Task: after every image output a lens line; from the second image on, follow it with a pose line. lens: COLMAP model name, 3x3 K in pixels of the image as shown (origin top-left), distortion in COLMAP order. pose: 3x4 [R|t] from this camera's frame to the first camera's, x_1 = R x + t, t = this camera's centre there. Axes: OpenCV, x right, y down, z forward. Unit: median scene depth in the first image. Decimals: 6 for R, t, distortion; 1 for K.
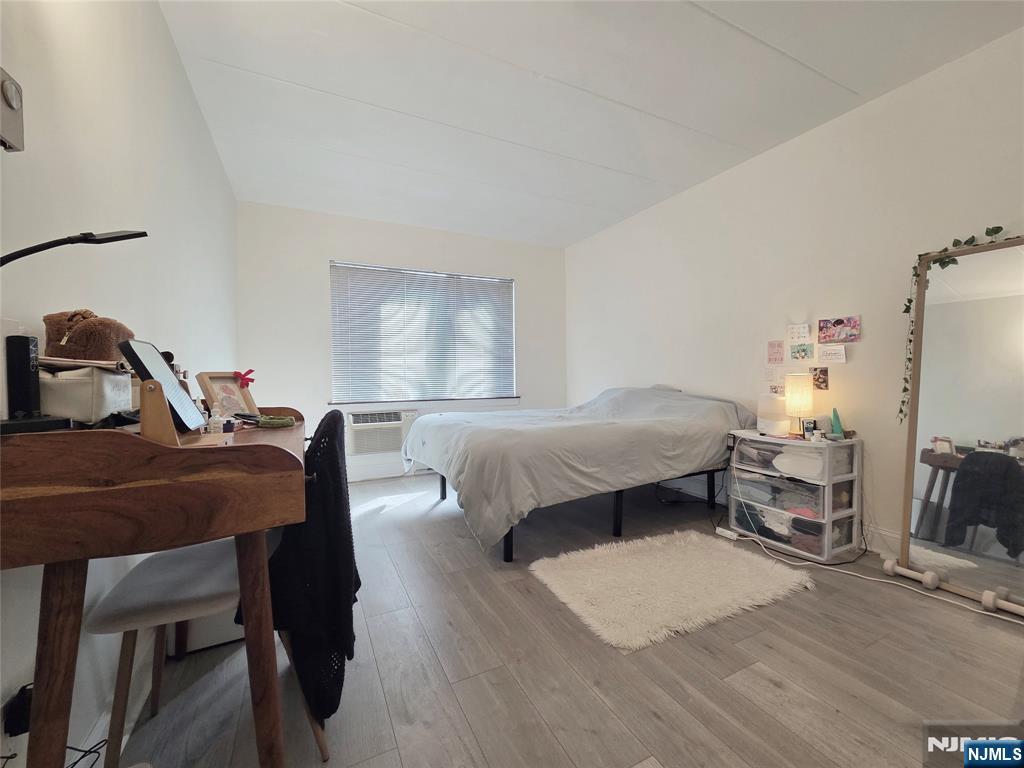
lens RADIAL K [[416.7, 0, 511.9], [0, 416.7, 384.4], [0, 0, 1]] dist [-0.000788, -0.000103]
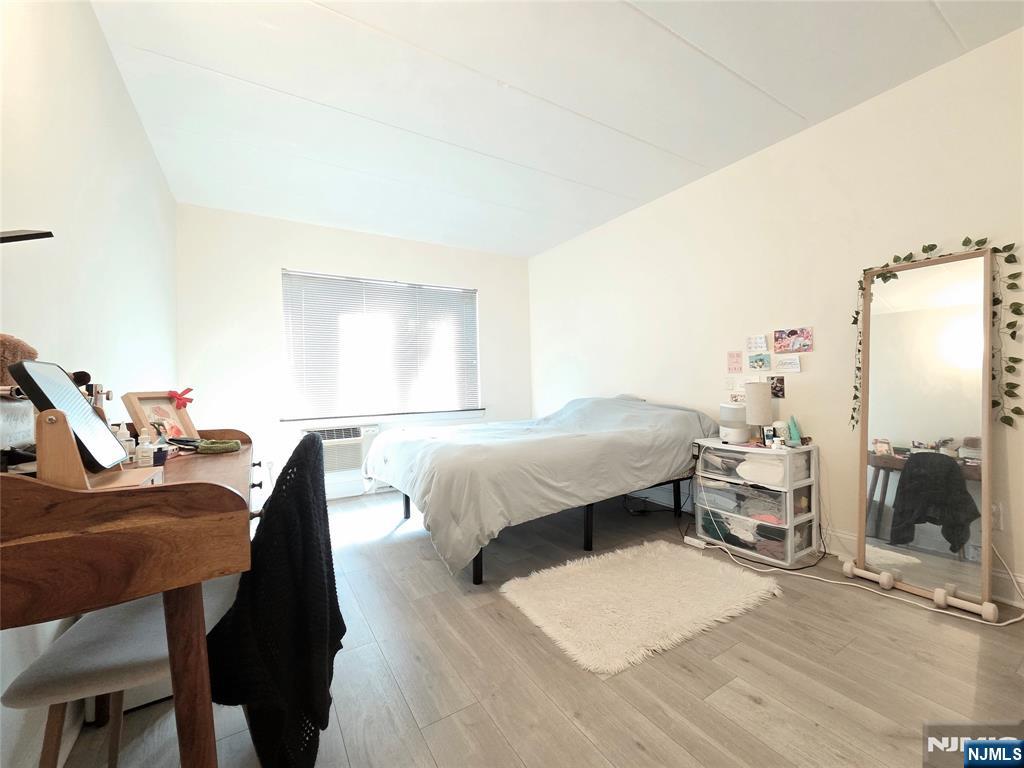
lens RADIAL K [[416.7, 0, 511.9], [0, 416.7, 383.8], [0, 0, 1]] dist [-0.000788, -0.000103]
pose [[0.995777, -0.013293, 0.090842, -0.013919], [0.015498, 0.999601, -0.023613, -0.010842], [-0.090492, 0.024921, 0.995585, 0.037667]]
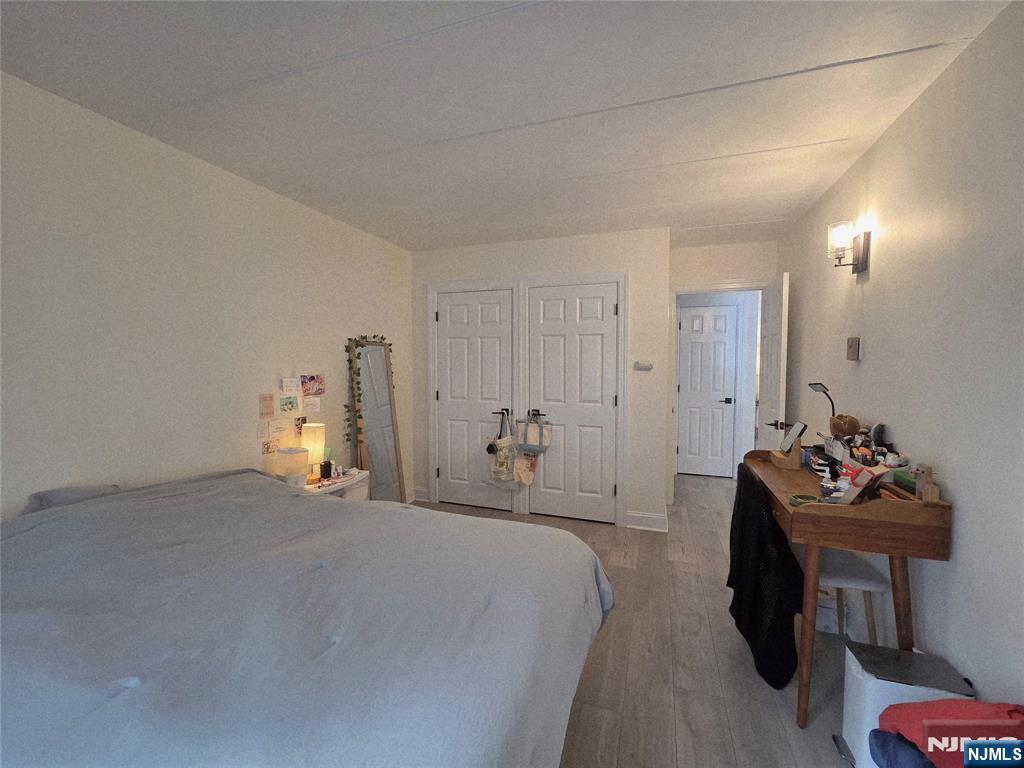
lens RADIAL K [[416.7, 0, 511.7], [0, 416.7, 383.4], [0, 0, 1]] dist [-0.000788, -0.000103]
pose [[-0.699782, -0.034417, 0.713527, -0.616871], [0.021768, 0.997348, 0.069456, -0.263637], [-0.714025, 0.064136, -0.697177, 1.830373]]
